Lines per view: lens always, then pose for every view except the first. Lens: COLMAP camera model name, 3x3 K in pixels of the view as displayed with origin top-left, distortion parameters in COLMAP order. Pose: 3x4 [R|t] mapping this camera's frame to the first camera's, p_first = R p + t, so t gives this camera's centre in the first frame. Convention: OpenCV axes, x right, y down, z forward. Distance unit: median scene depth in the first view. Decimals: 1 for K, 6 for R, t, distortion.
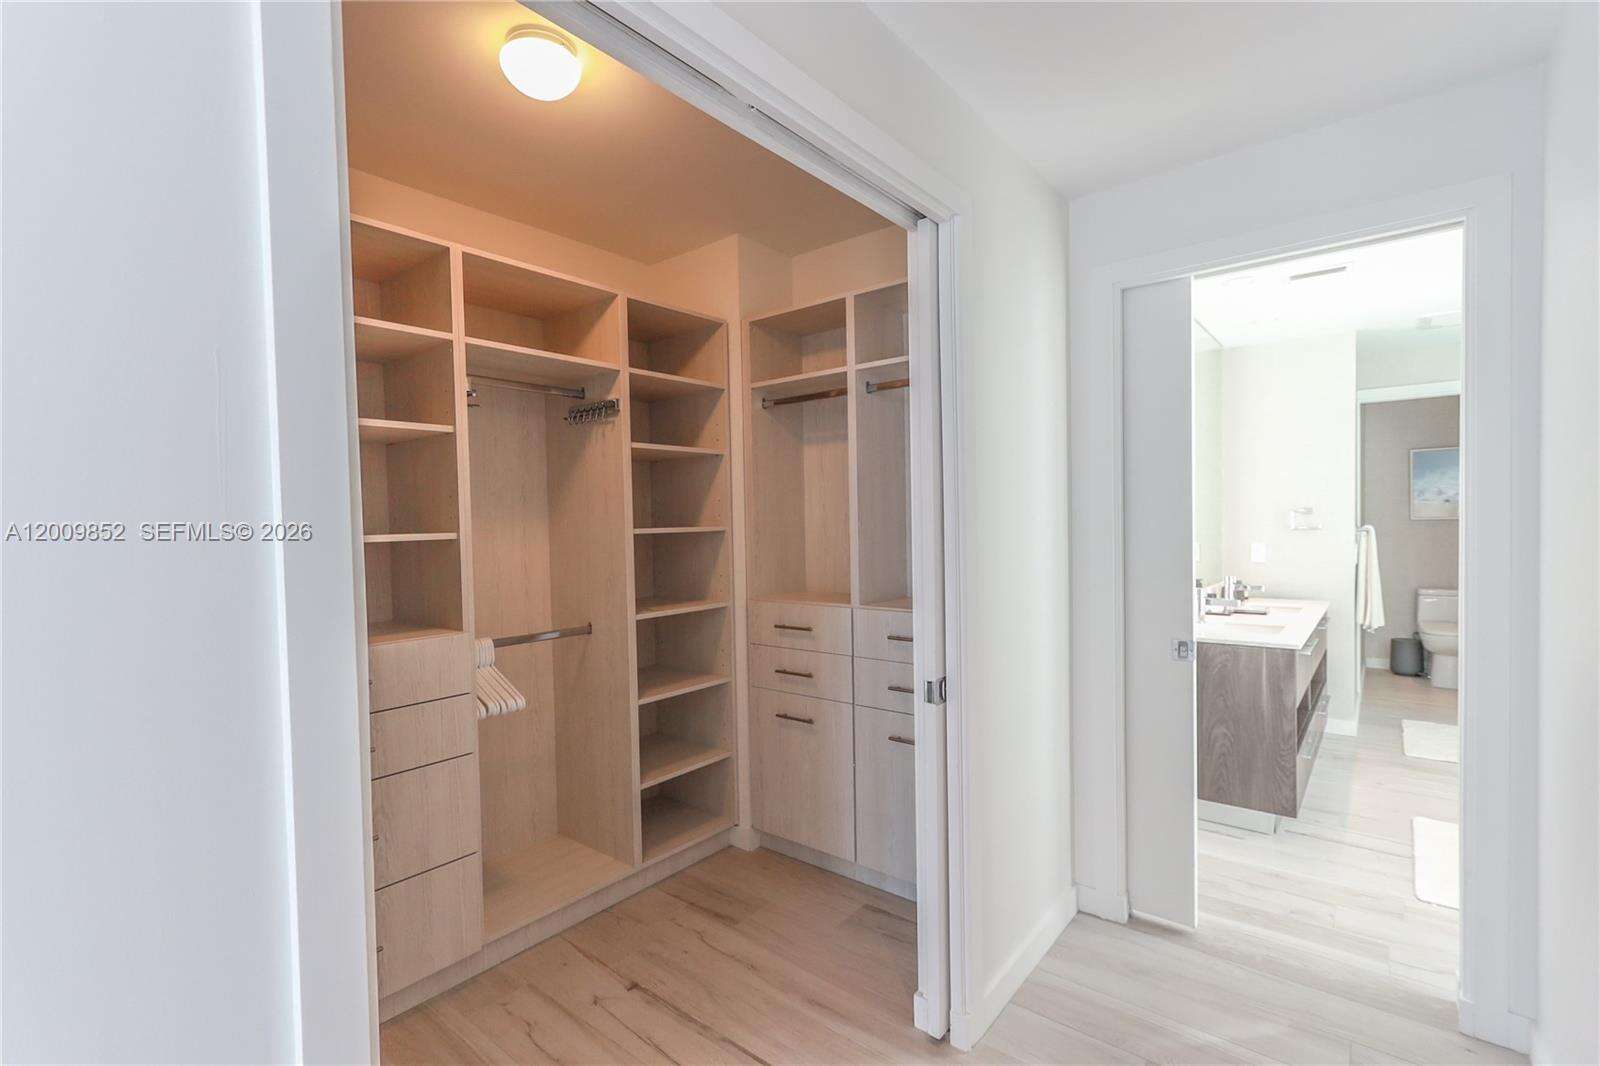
lens RADIAL K [[730.0, 0, 797.7], [0, 730.0, 536.9], [0, 0, 1]] dist [0.000081, 0.005746]
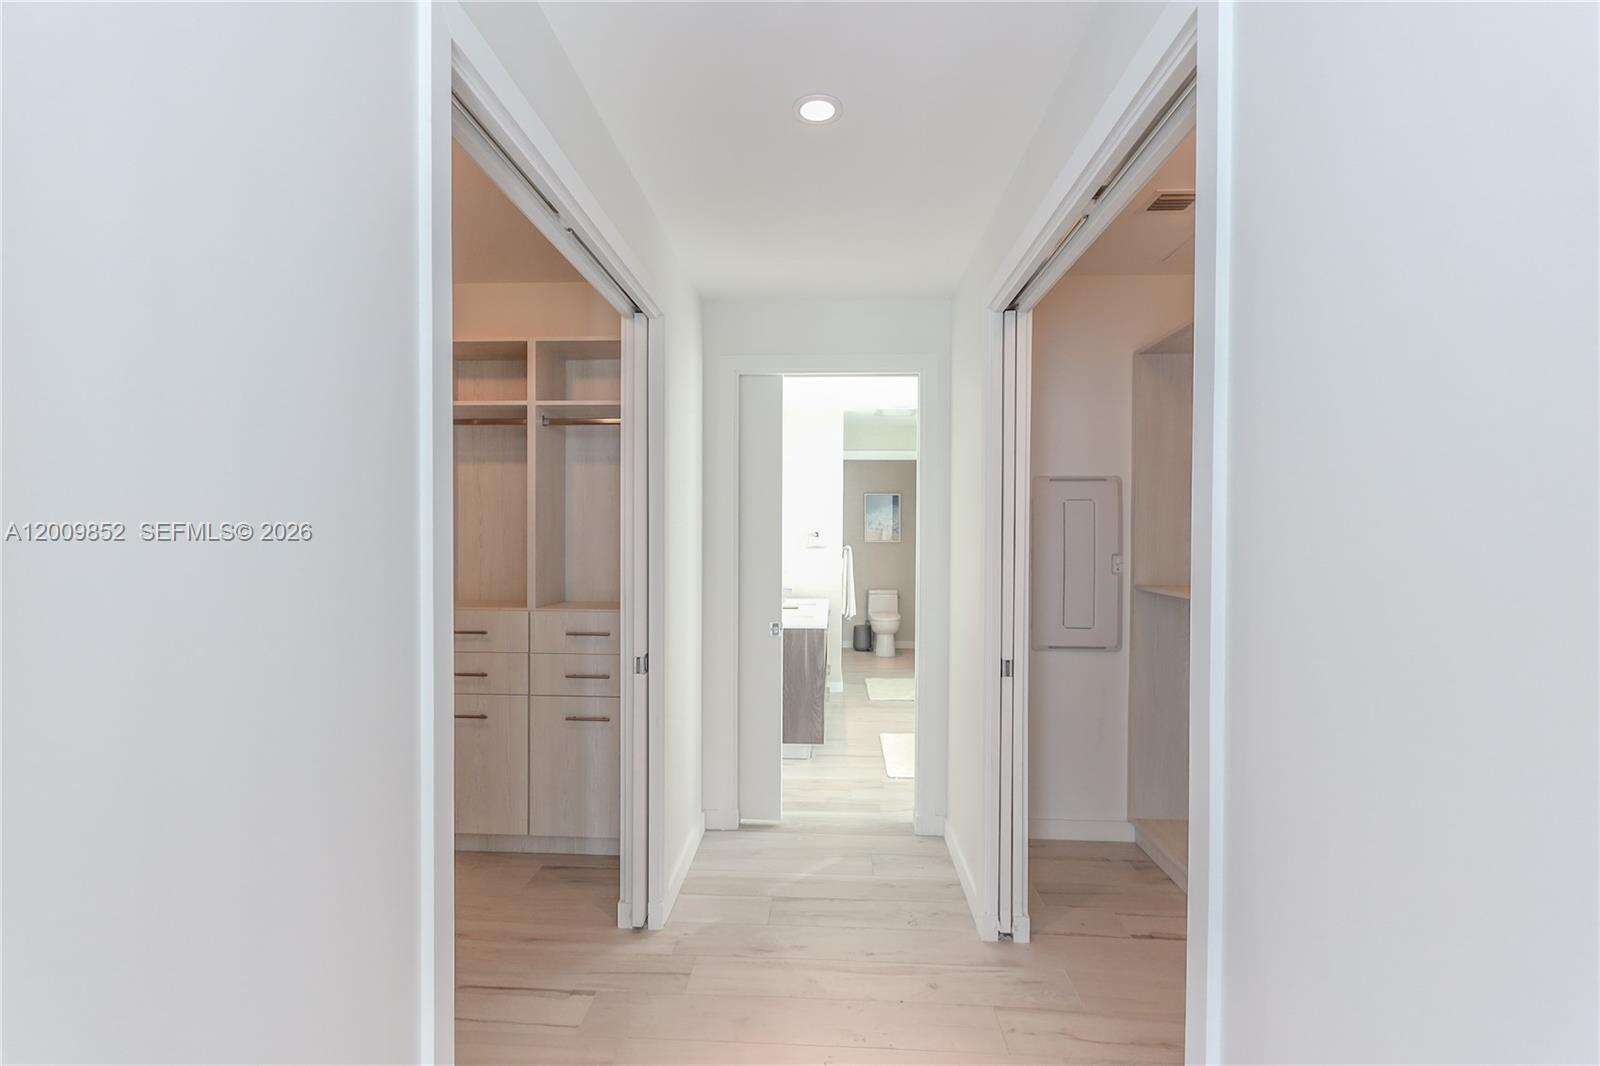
lens RADIAL K [[730.0, 0, 797.7], [0, 730.0, 536.9], [0, 0, 1]] dist [0.000081, 0.005746]
pose [[0.805702, 0.020642, 0.591961, -0.276956], [-0.007237, 0.999661, -0.025008, 0.007135], [-0.592277, 0.015865, 0.805579, -0.182390]]
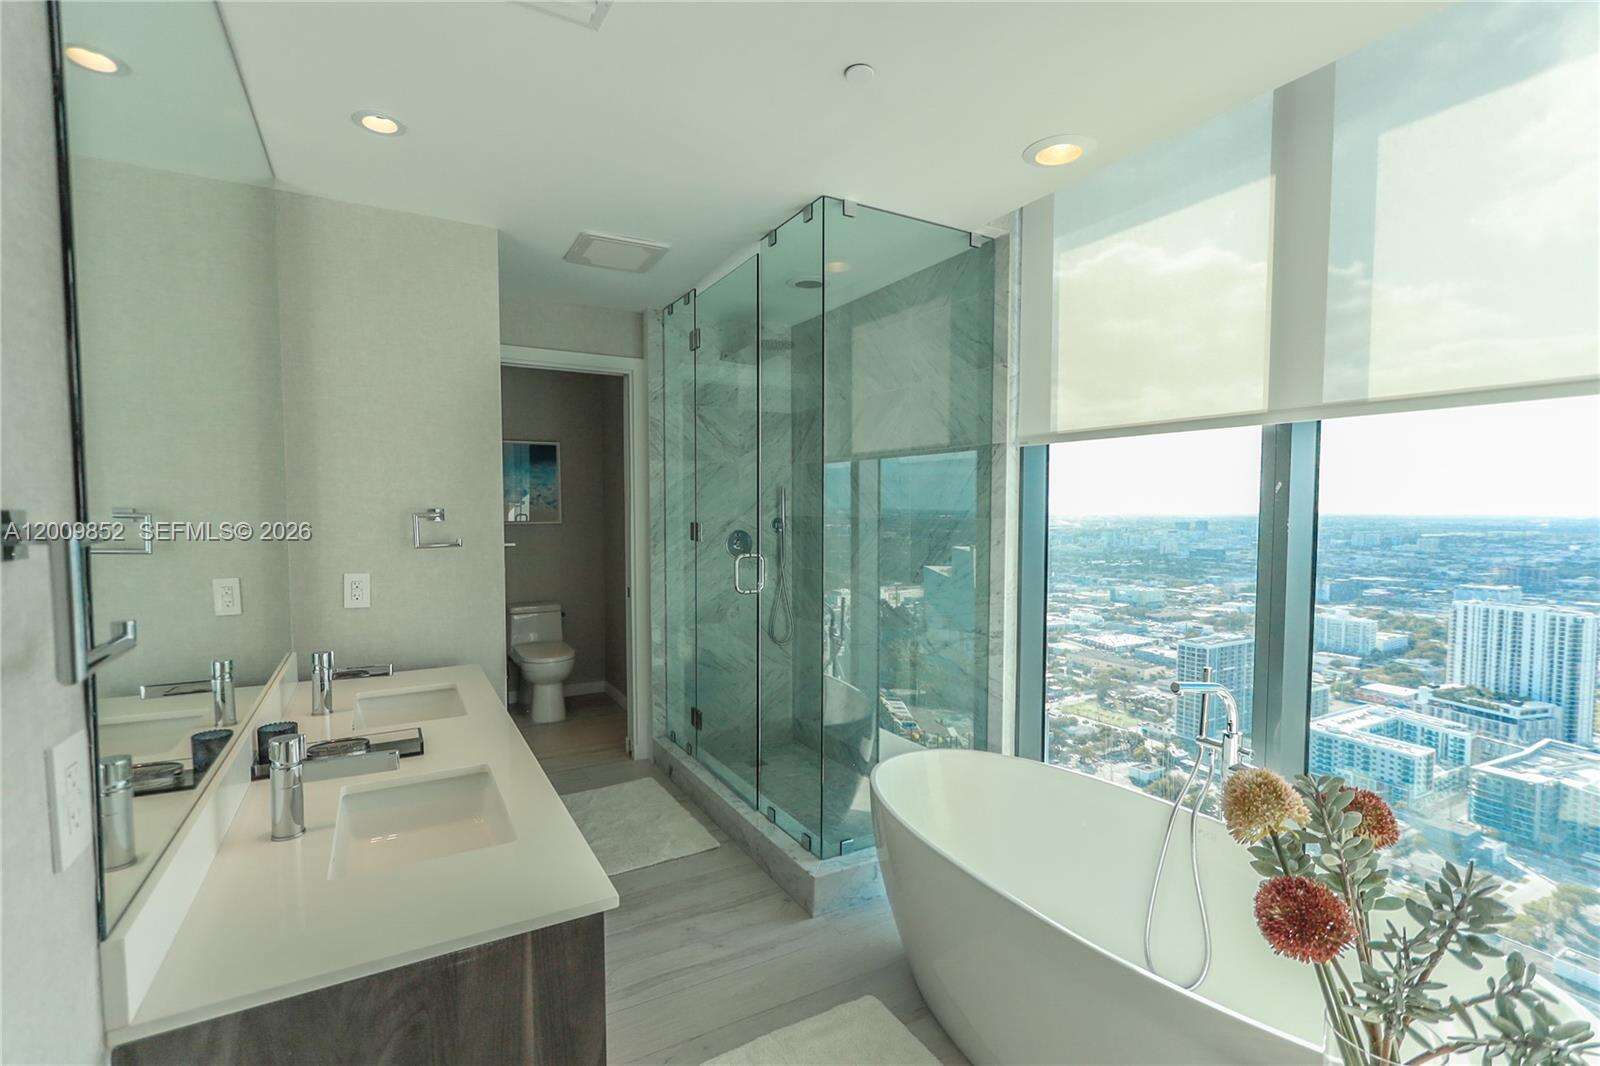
lens RADIAL K [[730.0, 0, 797.7], [0, 730.0, 536.9], [0, 0, 1]] dist [0.000081, 0.005746]
pose [[0.370986, -0.023812, 0.928333, 0.433397], [0.015427, 0.999691, 0.019477, -0.056814], [-0.928510, 0.007096, 0.371239, 0.894191]]
